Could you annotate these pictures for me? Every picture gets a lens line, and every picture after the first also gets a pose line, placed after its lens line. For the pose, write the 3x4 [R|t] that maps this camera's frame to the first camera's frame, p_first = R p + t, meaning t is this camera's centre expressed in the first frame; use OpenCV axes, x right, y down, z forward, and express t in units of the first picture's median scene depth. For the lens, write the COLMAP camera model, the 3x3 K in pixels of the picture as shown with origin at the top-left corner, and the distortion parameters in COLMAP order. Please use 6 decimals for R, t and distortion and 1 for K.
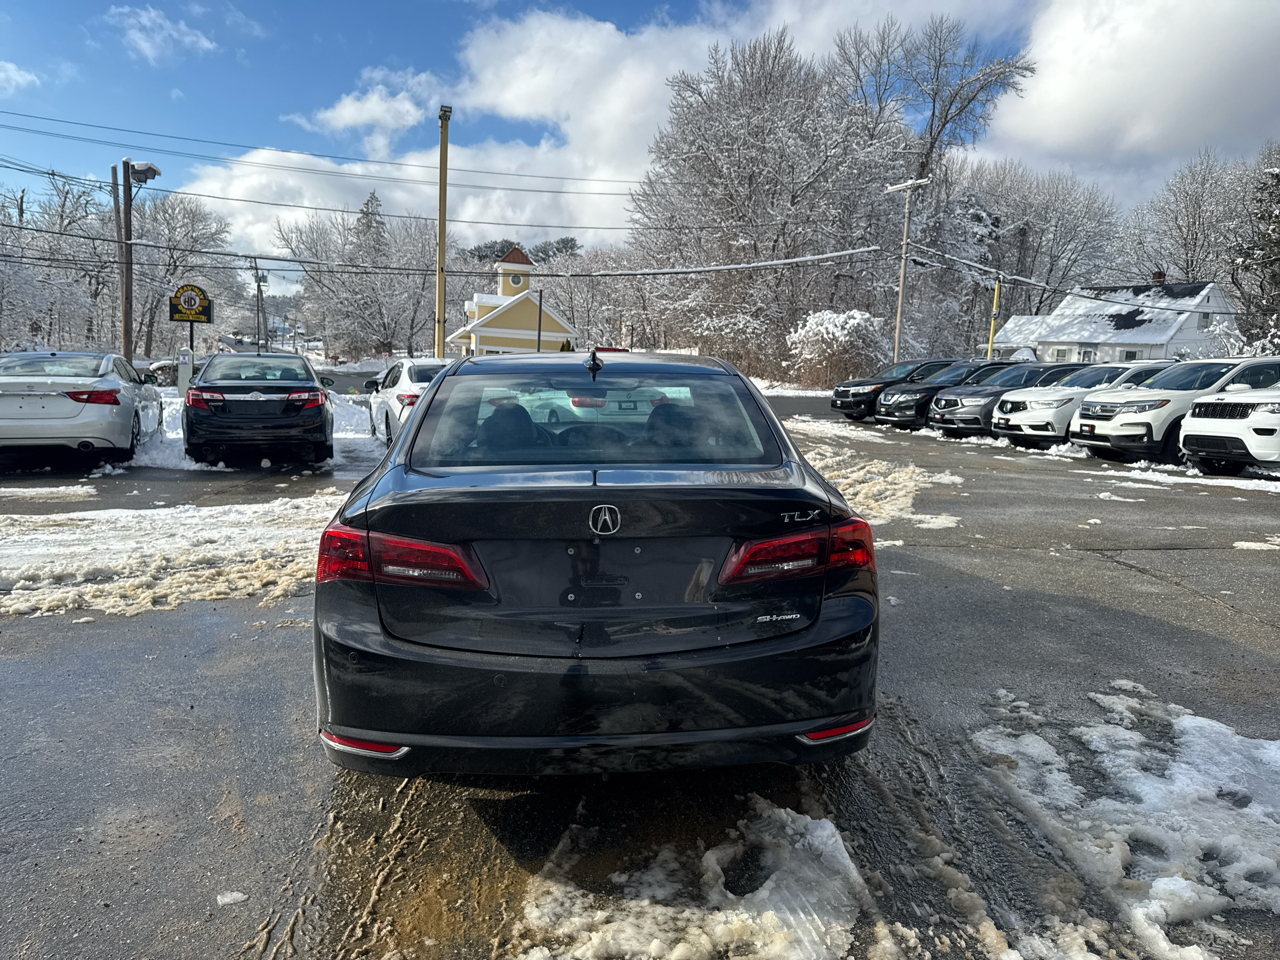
lens RADIAL K [[879.1, 0, 635.7], [0, 879.1, 480.6], [0, 0, 1]] dist [0.039834, -0.046451]
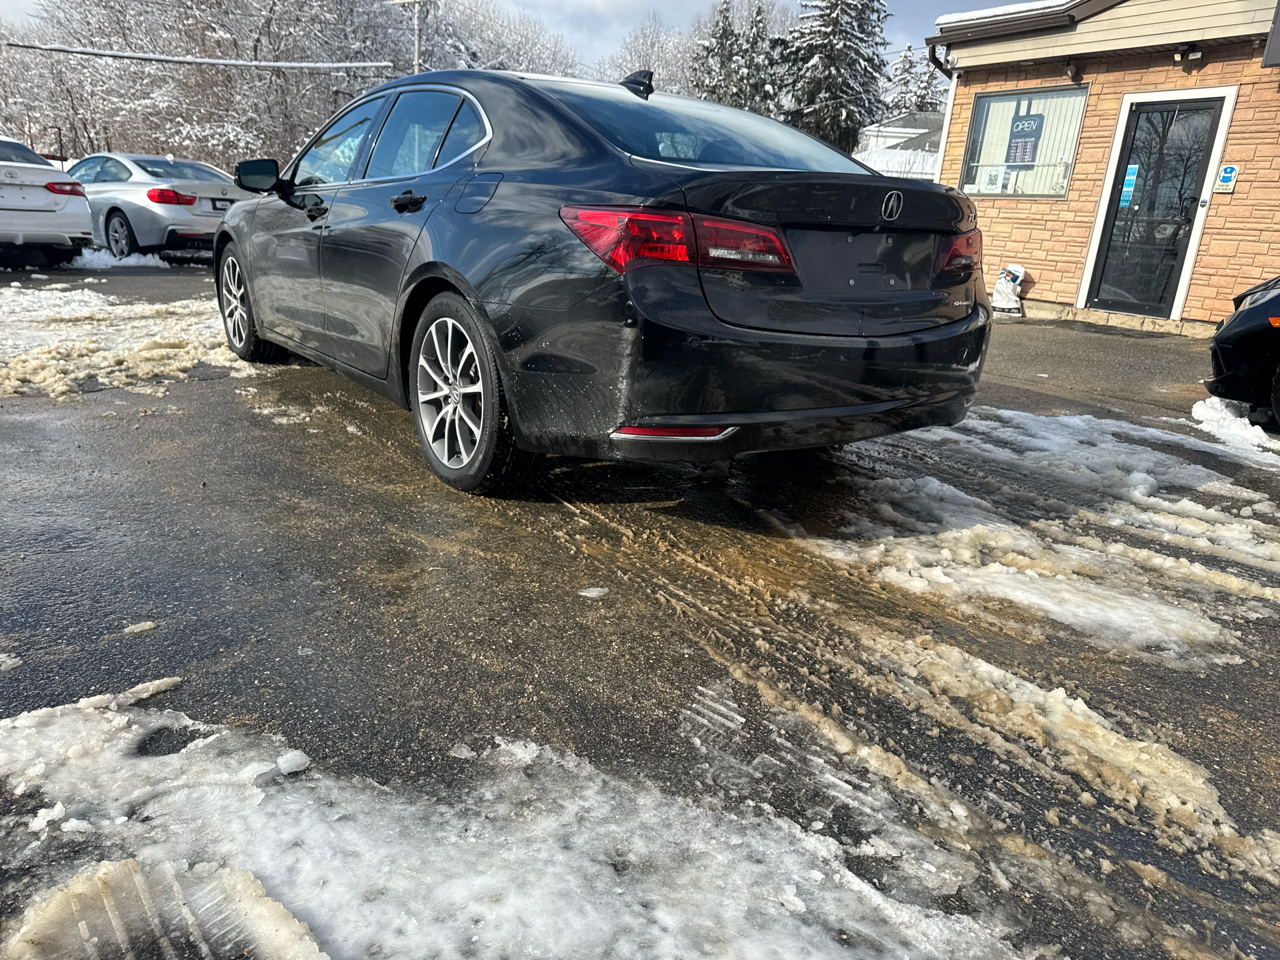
lens RADIAL K [[881.9, 0, 650.8], [0, 881.9, 482.5], [0, 0, 1]] dist [0.036988, -0.046234]
pose [[0.842444, -0.109178, 0.527606, -0.163220], [0.015160, 0.983669, 0.179345, 0.032743], [-0.538570, -0.143090, 0.830342, 0.033426]]
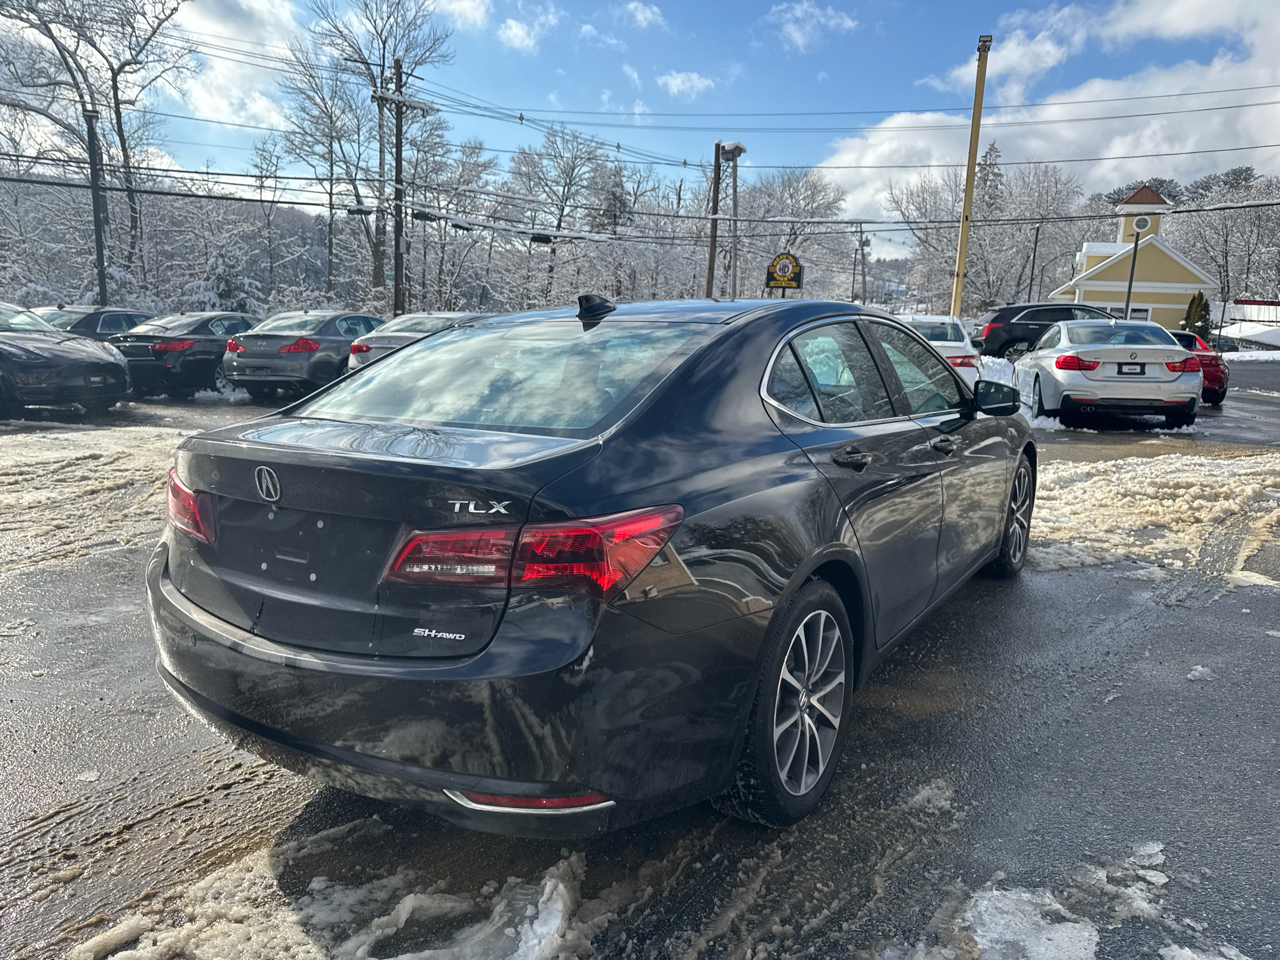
lens RADIAL K [[892.4, 0, 635.1], [0, 892.4, 474.8], [0, 0, 1]] dist [0.017025, -0.020050]
pose [[0.797325, 0.089796, -0.596833, 0.142911], [-0.069322, 0.995951, 0.057236, -0.007603], [0.599556, -0.004262, 0.800321, 0.090367]]
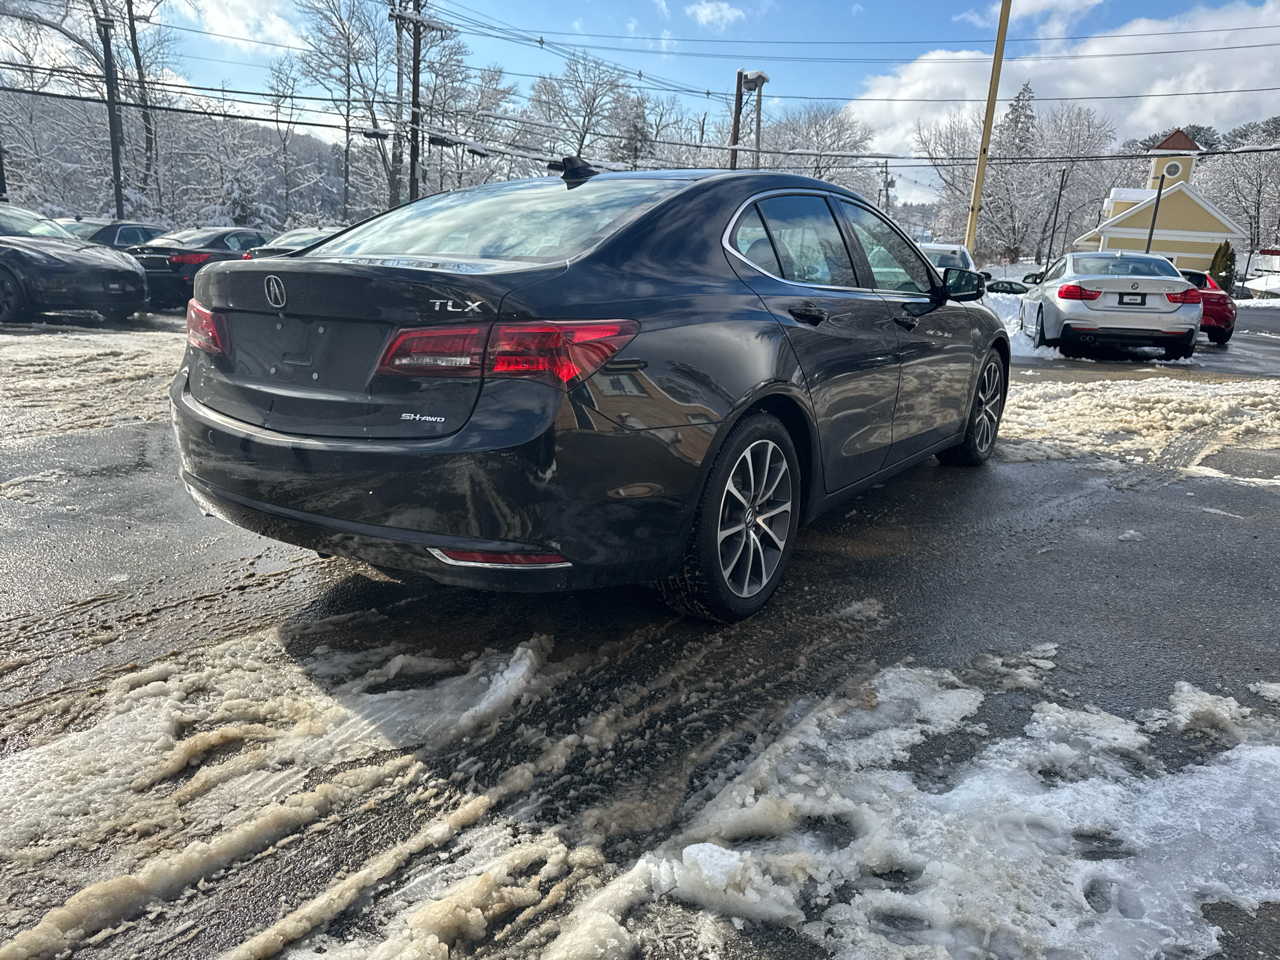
lens RADIAL K [[893.2, 0, 638.4], [0, 893.2, 470.7], [0, 0, 1]] dist [0.004537, -0.006608]
pose [[0.787448, 0.149705, -0.597924, 0.168329], [-0.096504, 0.988038, 0.120287, 0.015256], [0.608779, -0.037018, 0.792476, 0.077702]]
